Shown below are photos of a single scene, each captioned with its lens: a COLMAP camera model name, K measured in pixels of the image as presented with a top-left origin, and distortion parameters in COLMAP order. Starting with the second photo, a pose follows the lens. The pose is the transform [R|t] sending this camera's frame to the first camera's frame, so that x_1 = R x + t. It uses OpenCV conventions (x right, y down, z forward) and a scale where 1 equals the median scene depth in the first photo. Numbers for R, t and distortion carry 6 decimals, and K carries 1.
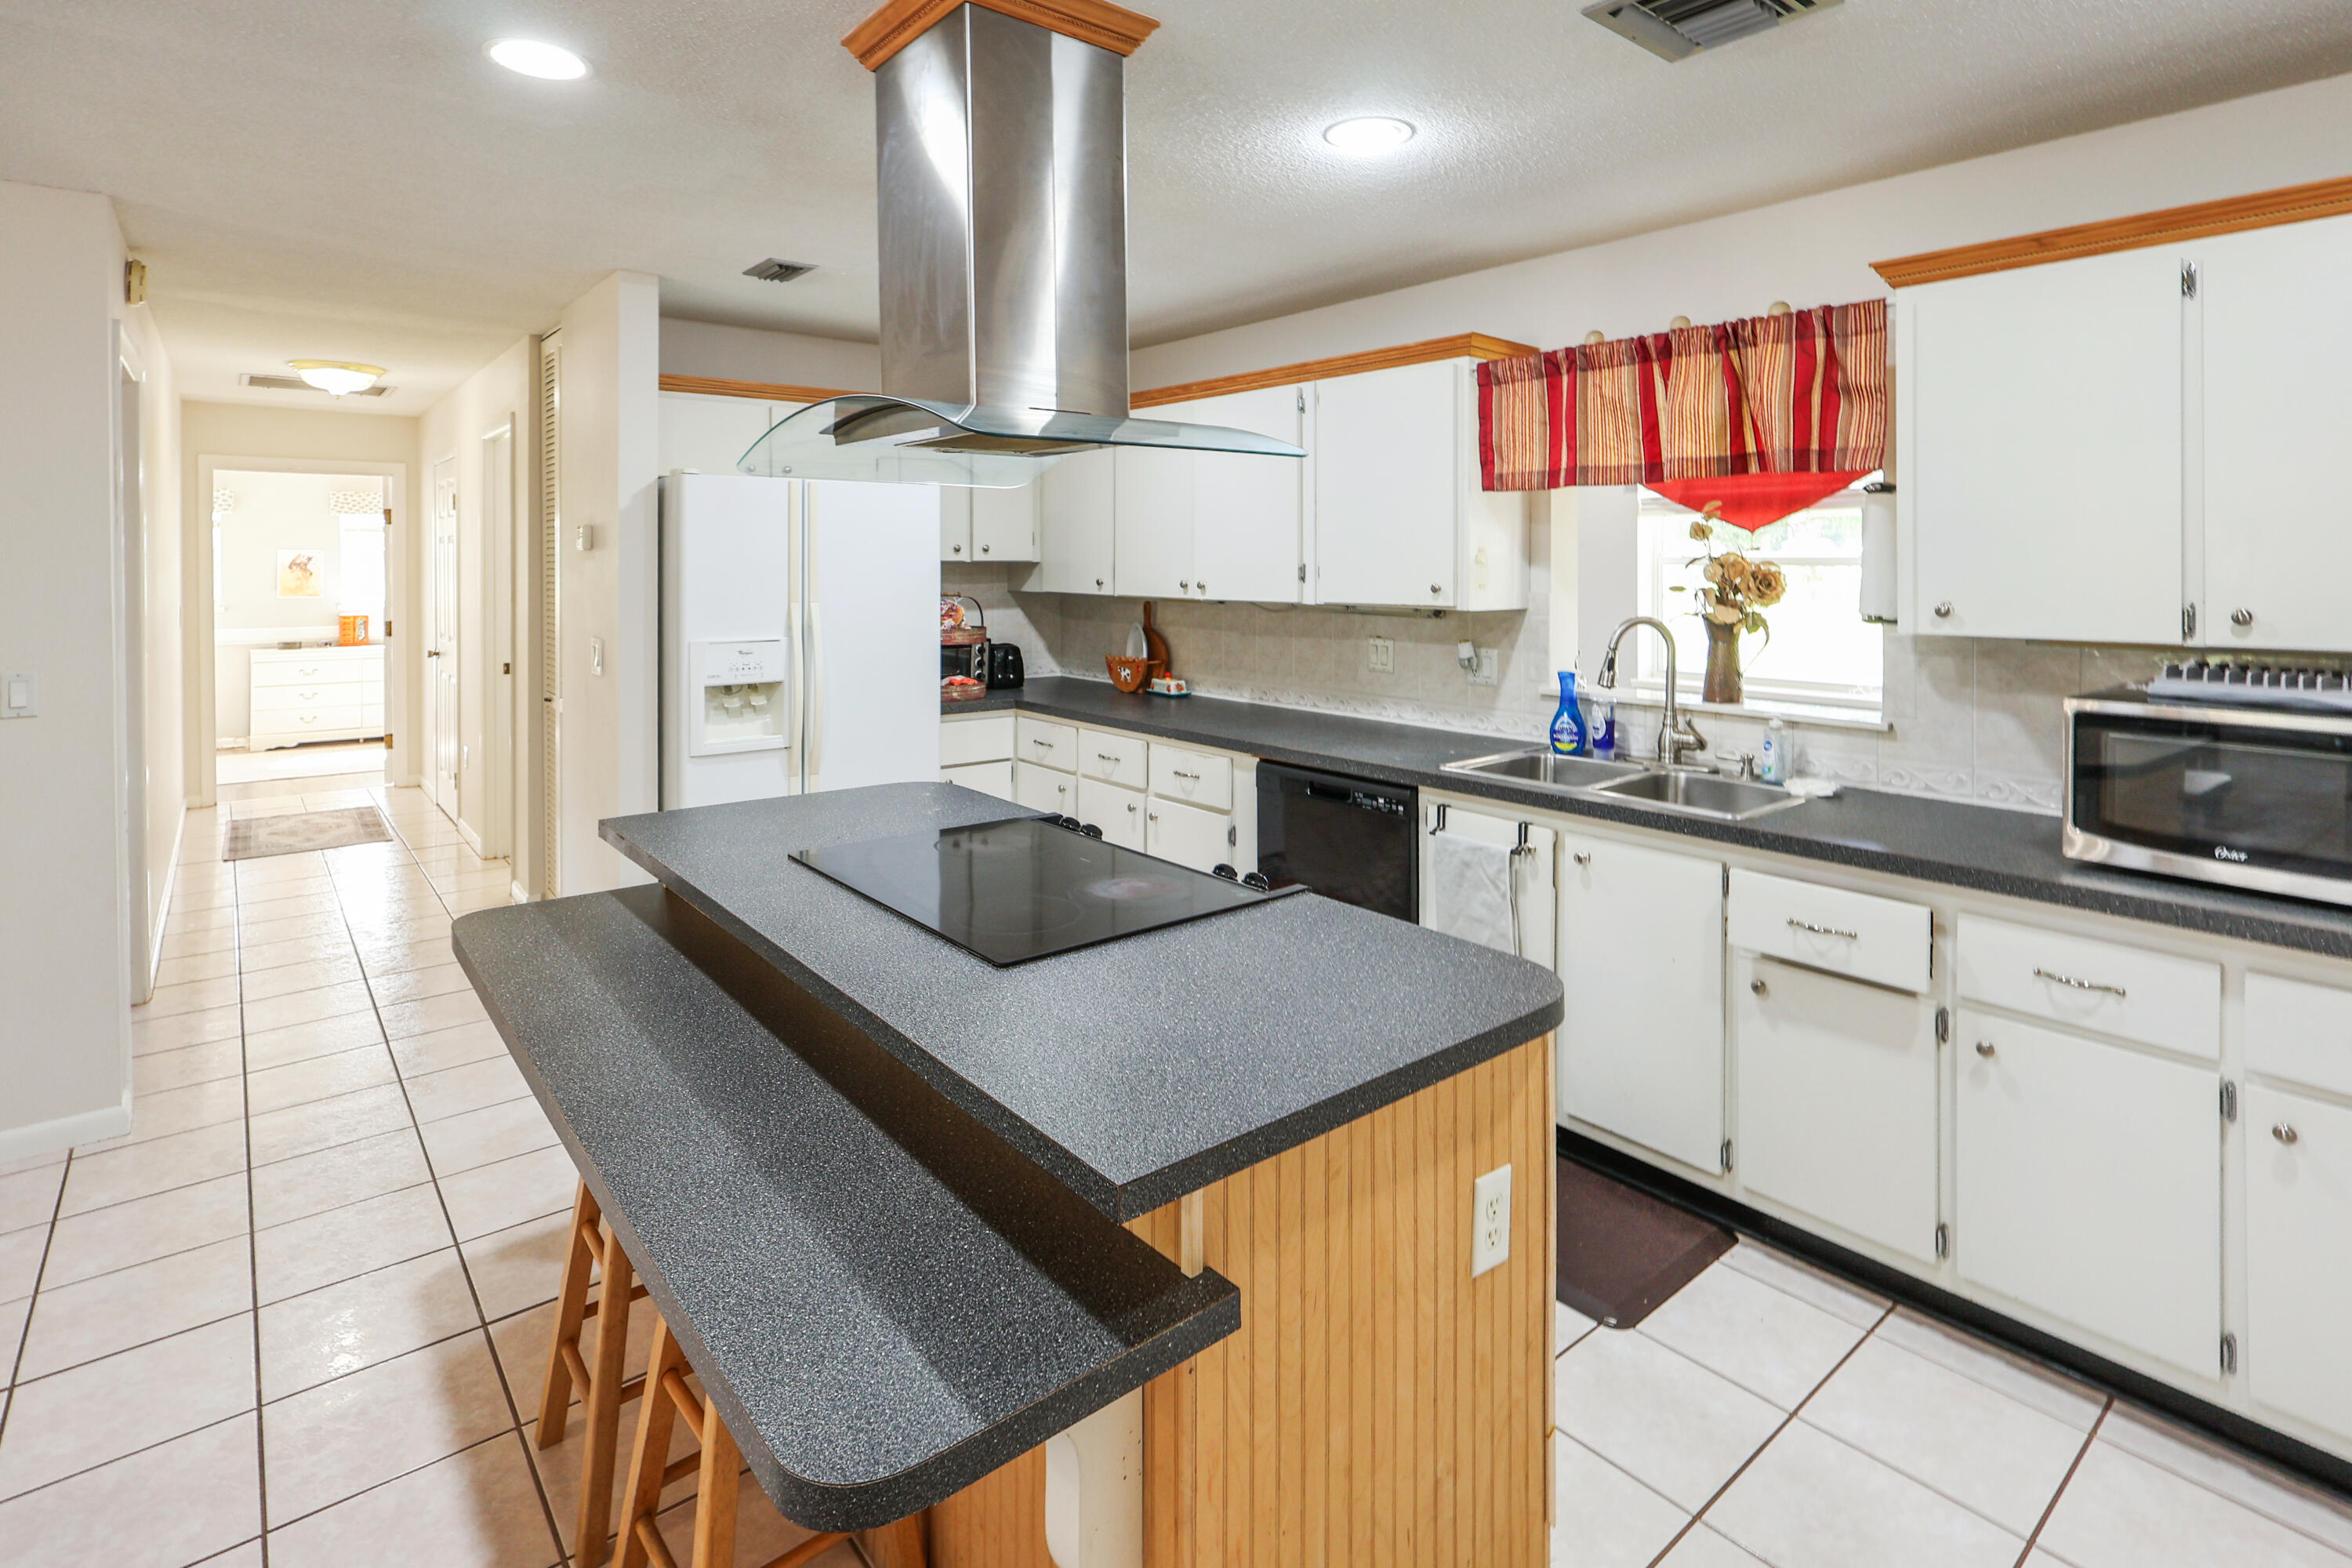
lens RADIAL K [[1163.8, 0, 1176.9], [0, 1163.8, 552.3], [0, 0, 1]] dist [-0.000523, -0.000196]
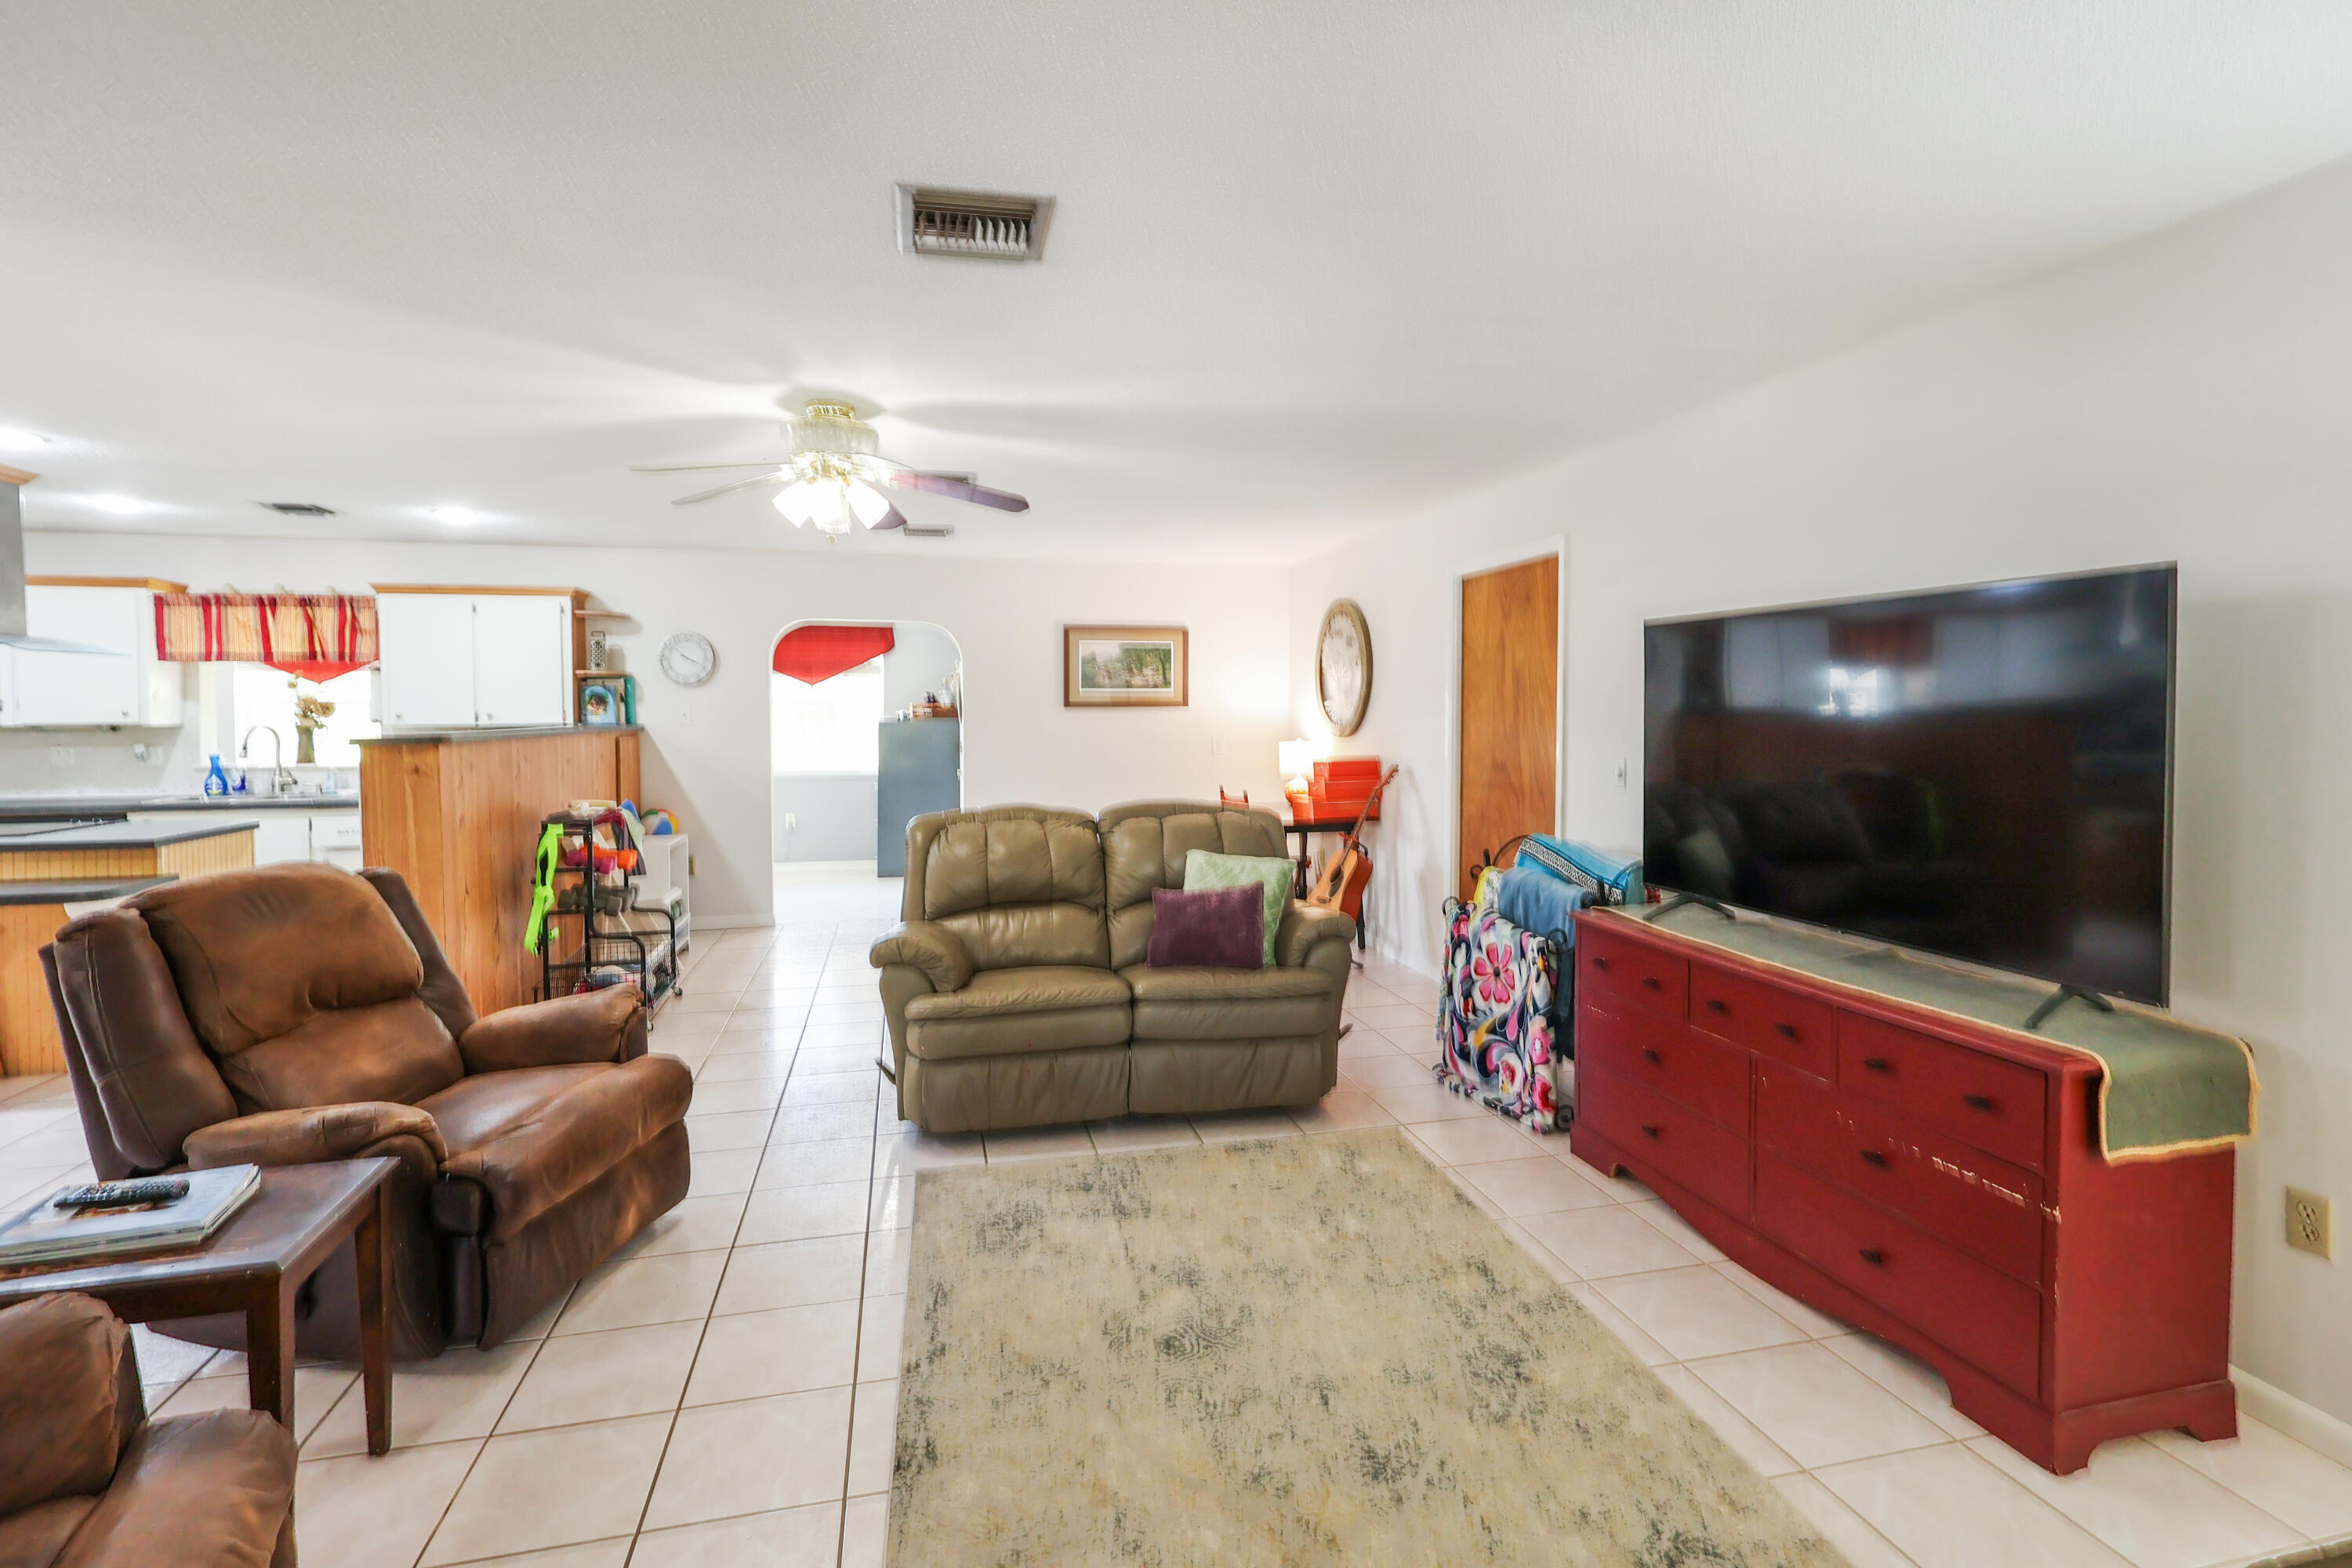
lens RADIAL K [[1087.7, 0, 1169.6], [0, 1087.7, 732.8], [0, 0, 1]] dist [-0.002412, -0.000549]
pose [[0.446939, -0.020368, 0.894333, -0.613715], [-0.004851, 0.999671, 0.025191, 0.011836], [-0.894551, -0.015597, 0.446693, -1.328307]]
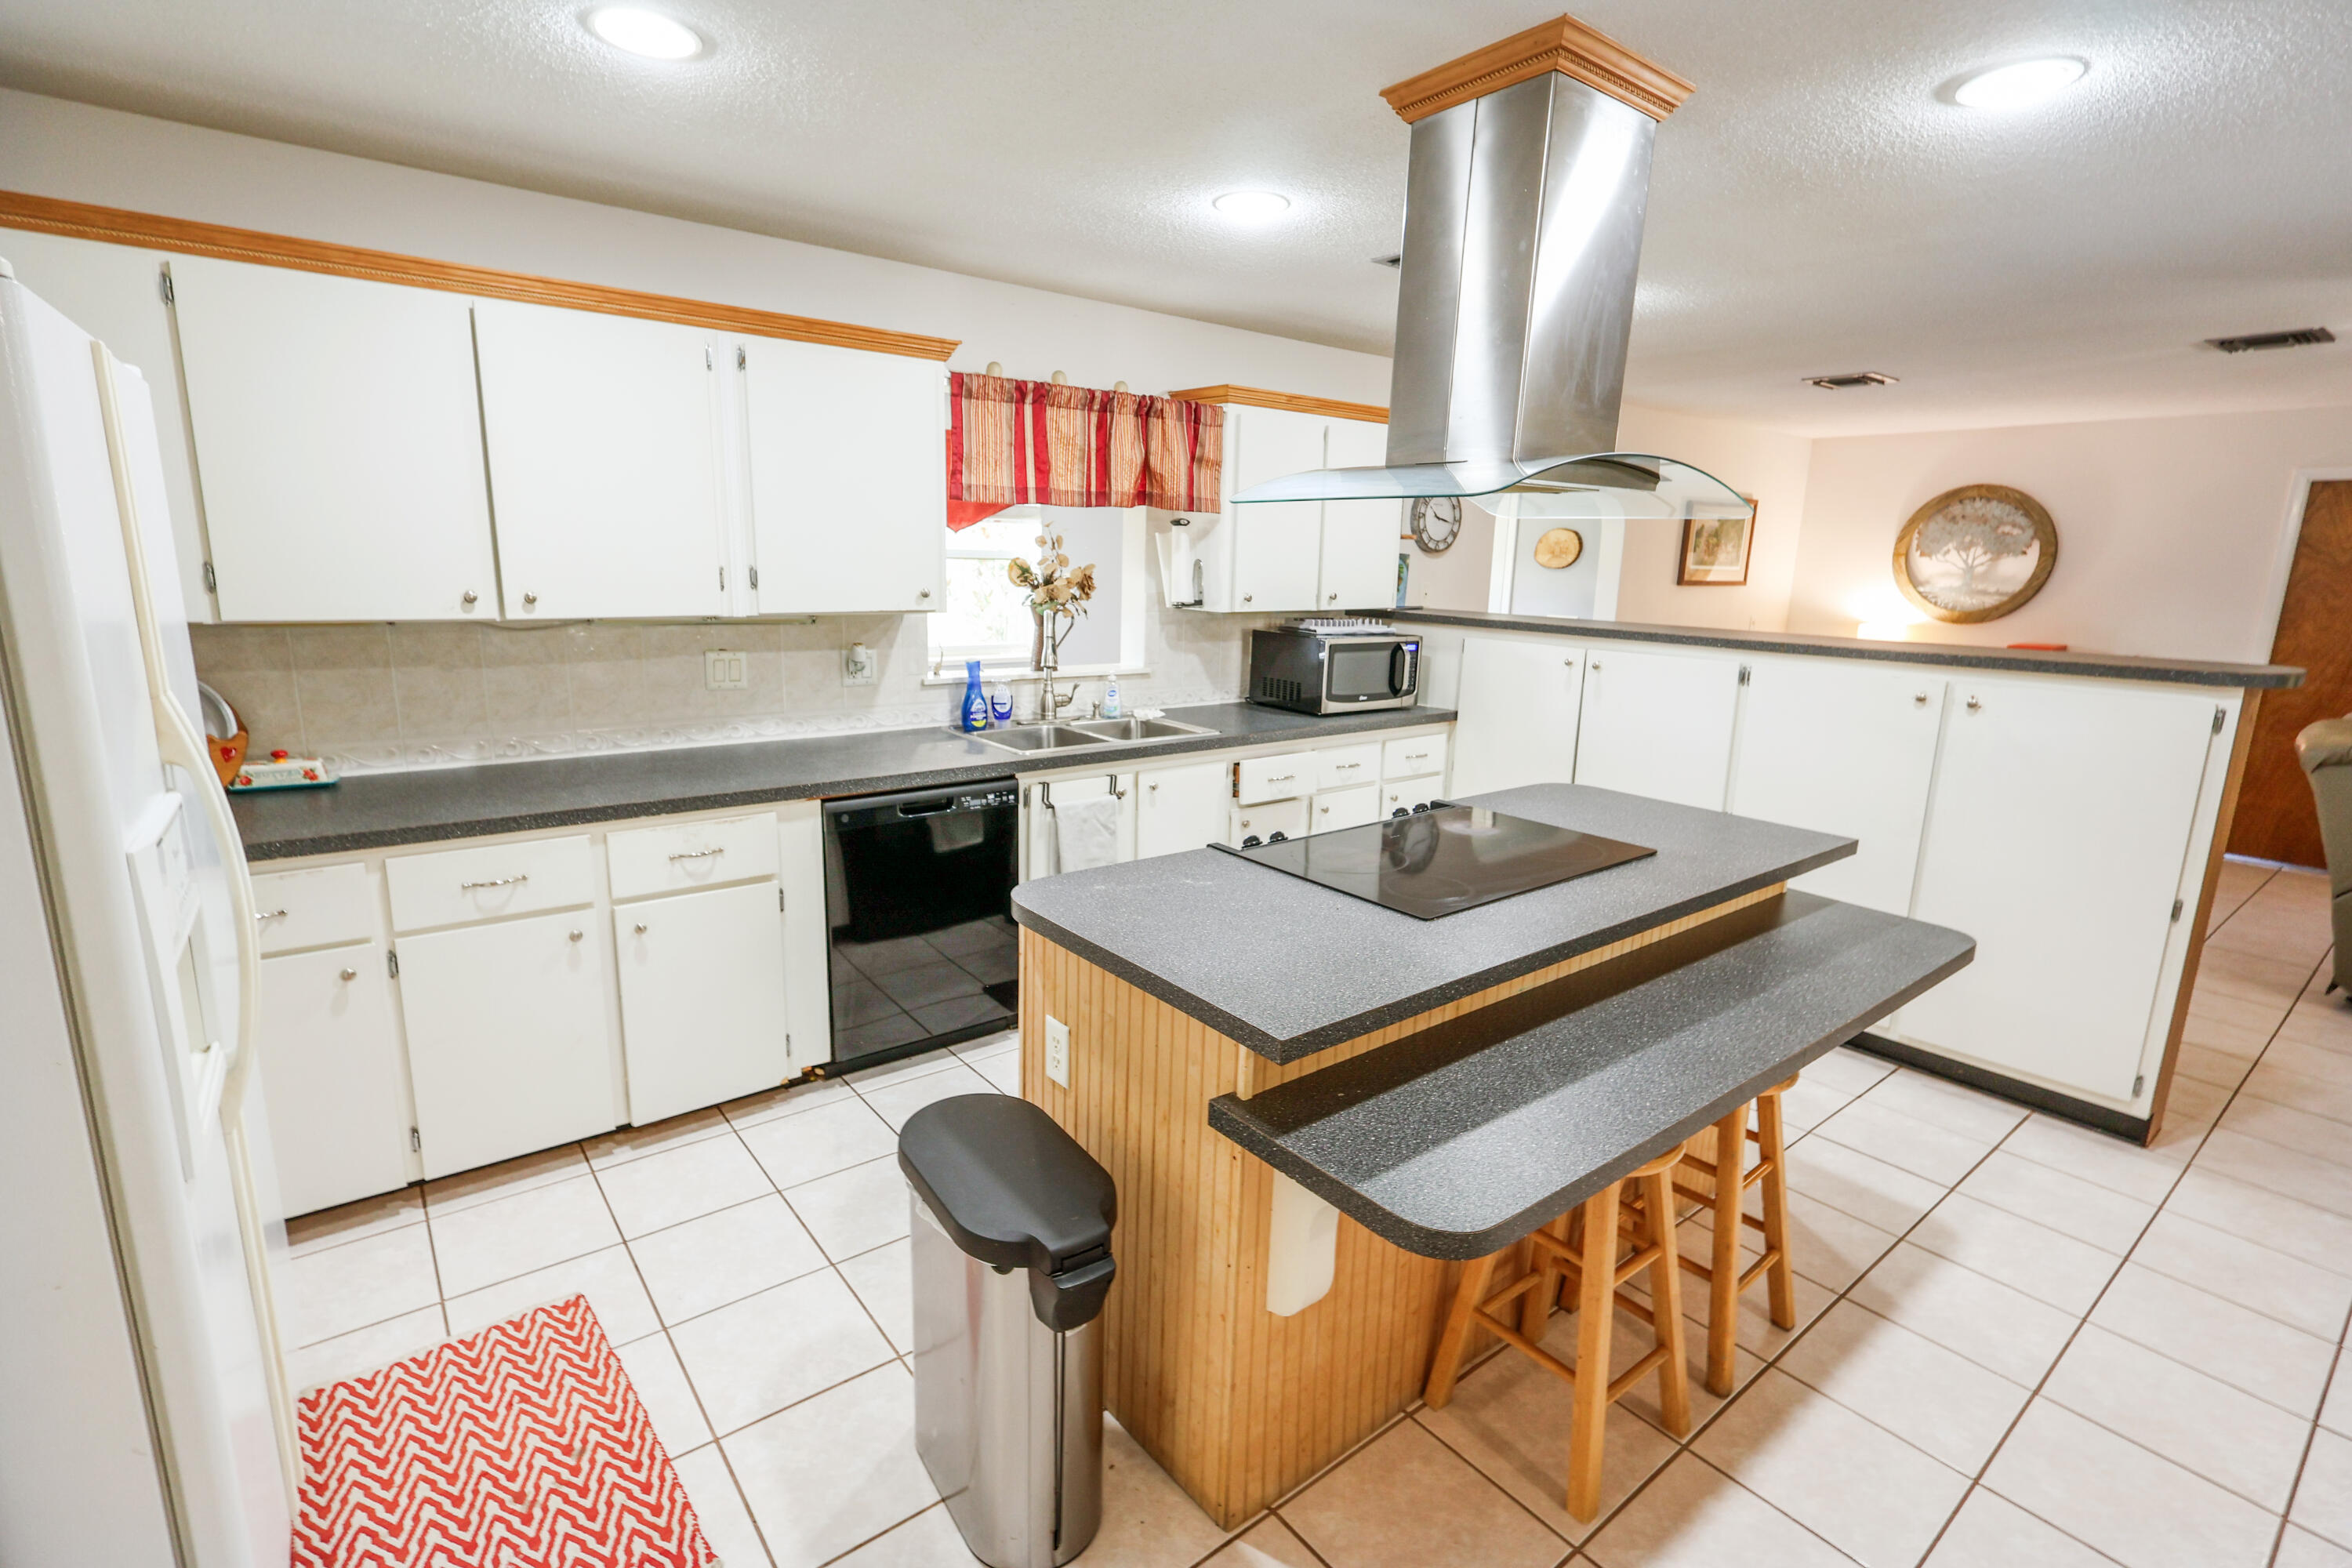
lens RADIAL K [[1087.7, 0, 1146.3], [0, 1087.7, 773.8], [0, 0, 1]] dist [-0.002412, -0.000549]
pose [[0.039413, -0.200573, 0.978886, -0.796626], [-0.032437, 0.978874, 0.201877, -0.013886], [-0.998696, -0.039709, 0.032074, 0.827331]]
